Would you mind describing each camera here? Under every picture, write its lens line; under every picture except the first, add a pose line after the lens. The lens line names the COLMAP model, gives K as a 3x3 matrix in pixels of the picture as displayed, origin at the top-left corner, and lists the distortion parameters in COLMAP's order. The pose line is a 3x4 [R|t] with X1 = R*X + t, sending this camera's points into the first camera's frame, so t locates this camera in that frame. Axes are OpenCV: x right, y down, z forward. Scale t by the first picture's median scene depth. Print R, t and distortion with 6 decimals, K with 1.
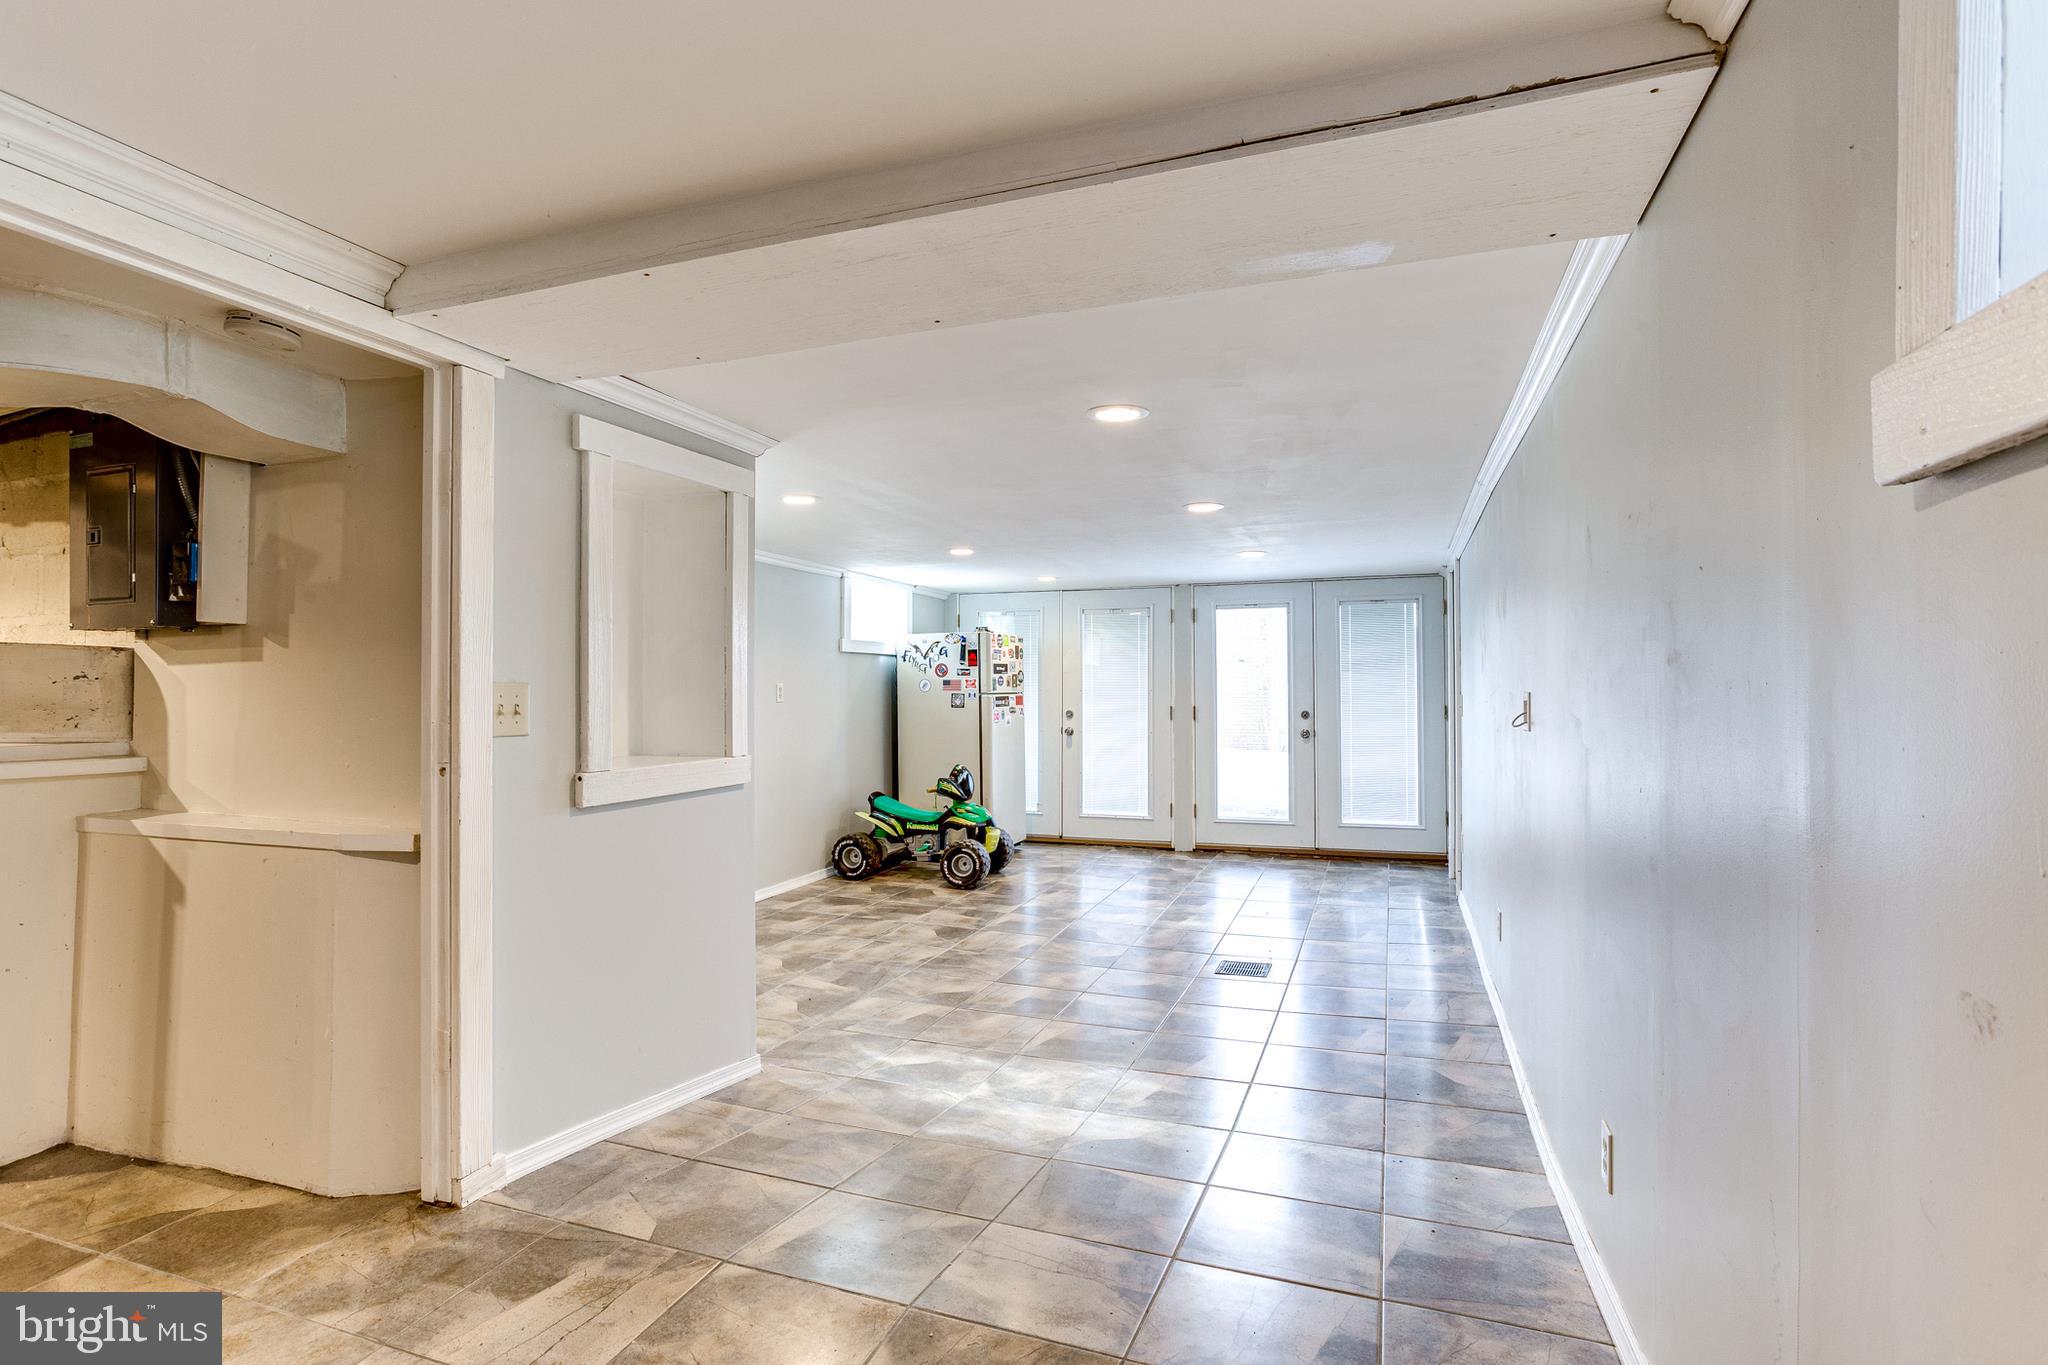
lens RADIAL K [[997.5, 0, 1025.6], [0, 997.5, 685.6], [0, 0, 1]] dist [-0.030414, 0.012287]
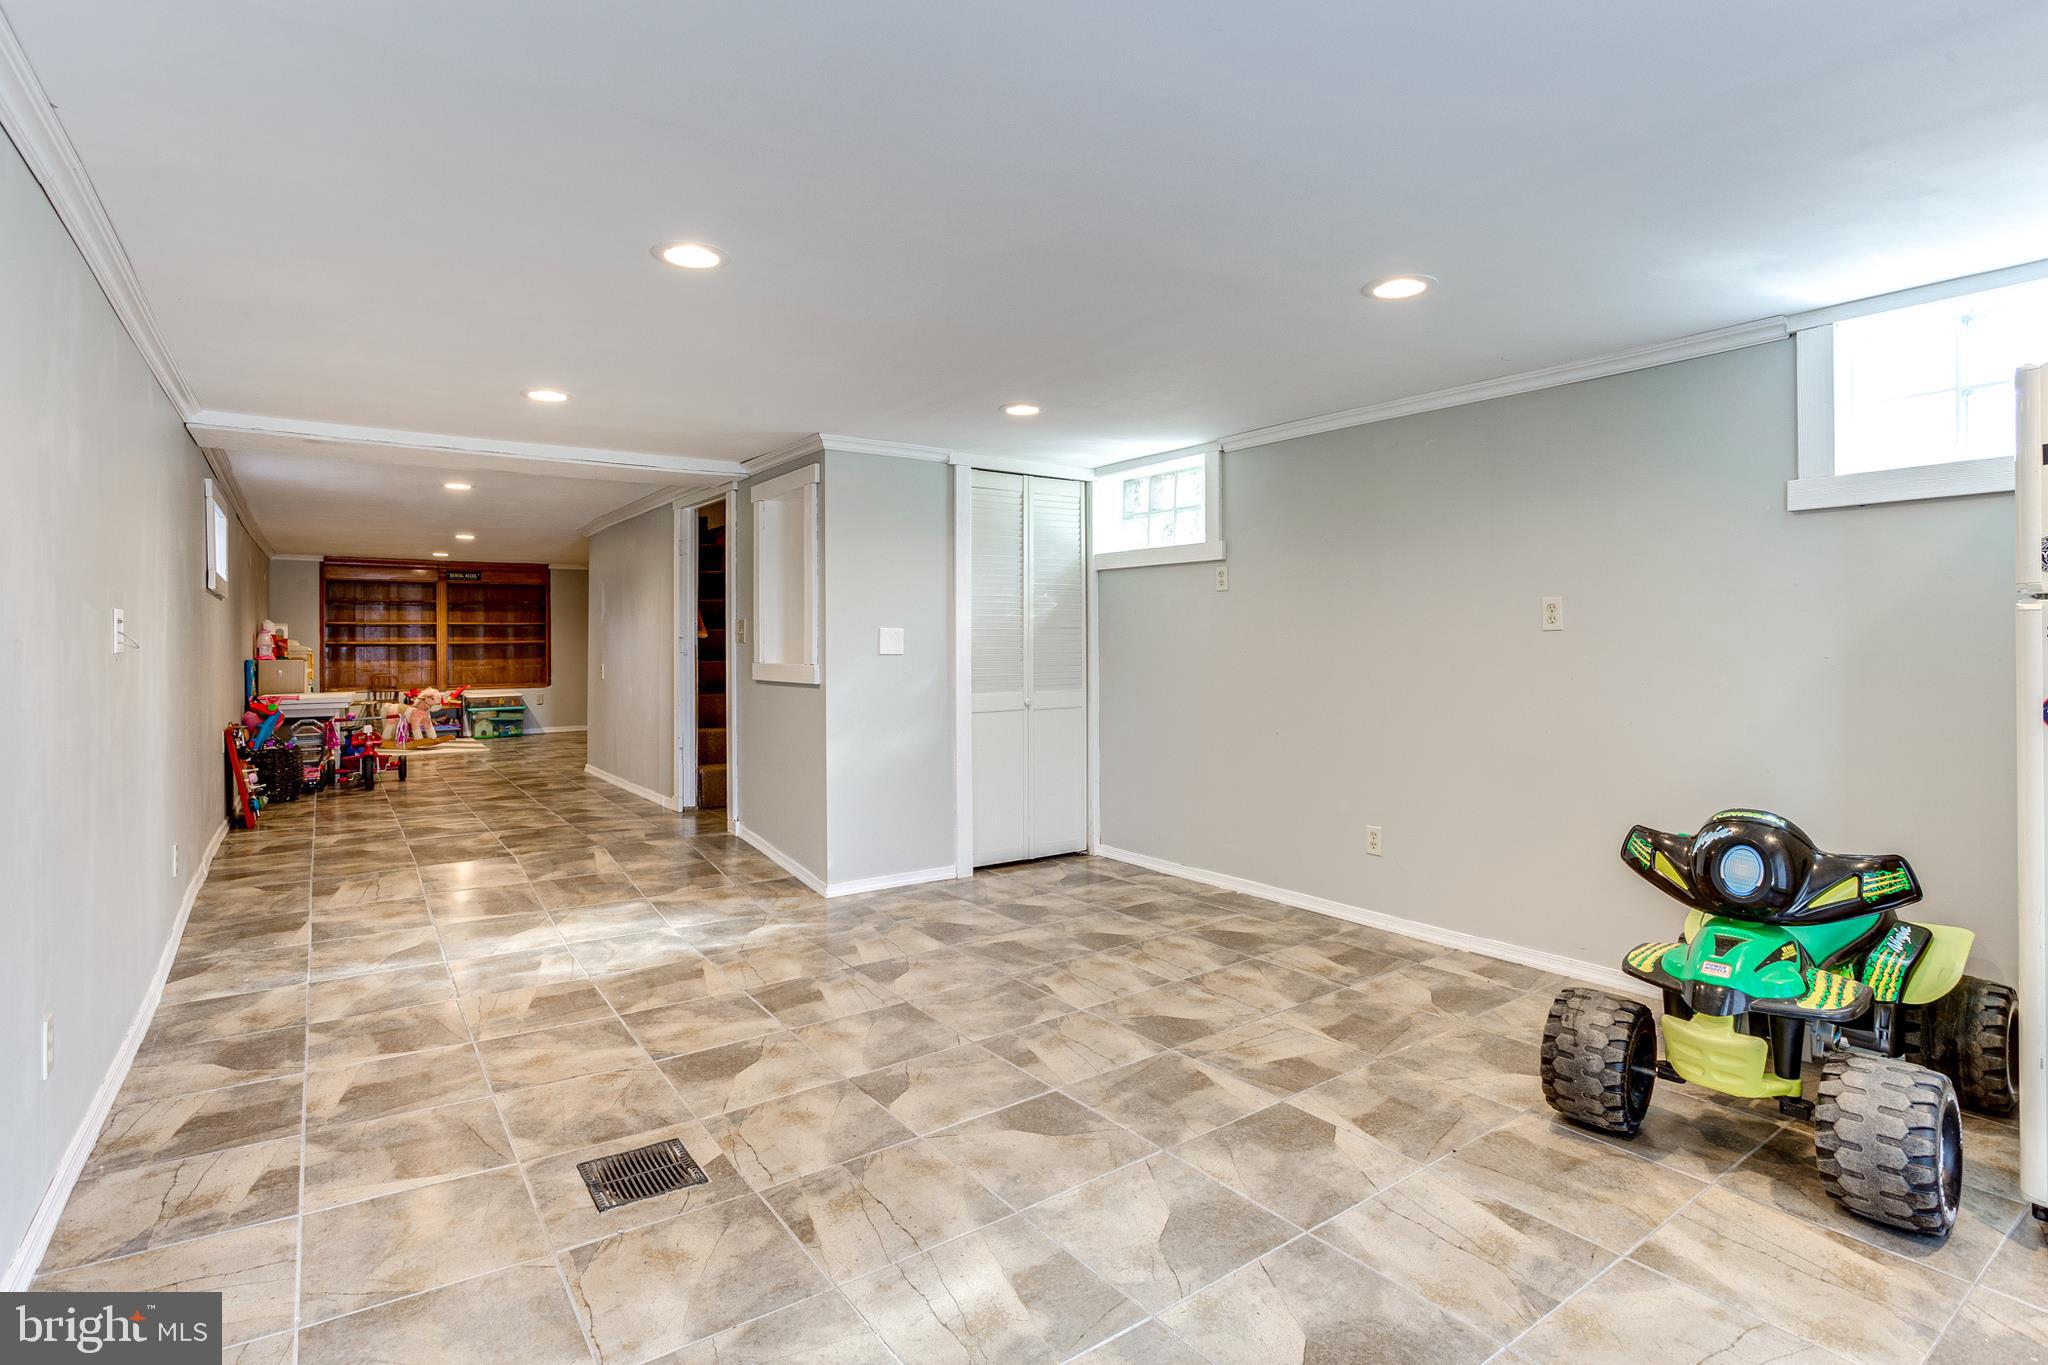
lens RADIAL K [[997.5, 0, 1026.9], [0, 997.5, 663.3], [0, 0, 1]] dist [-0.030414, 0.012287]
pose [[-0.562644, 0.021416, -0.826422, 0.523432], [0.010064, 0.999768, 0.019057, 0.028397], [0.826638, 0.002405, -0.562728, 1.473455]]
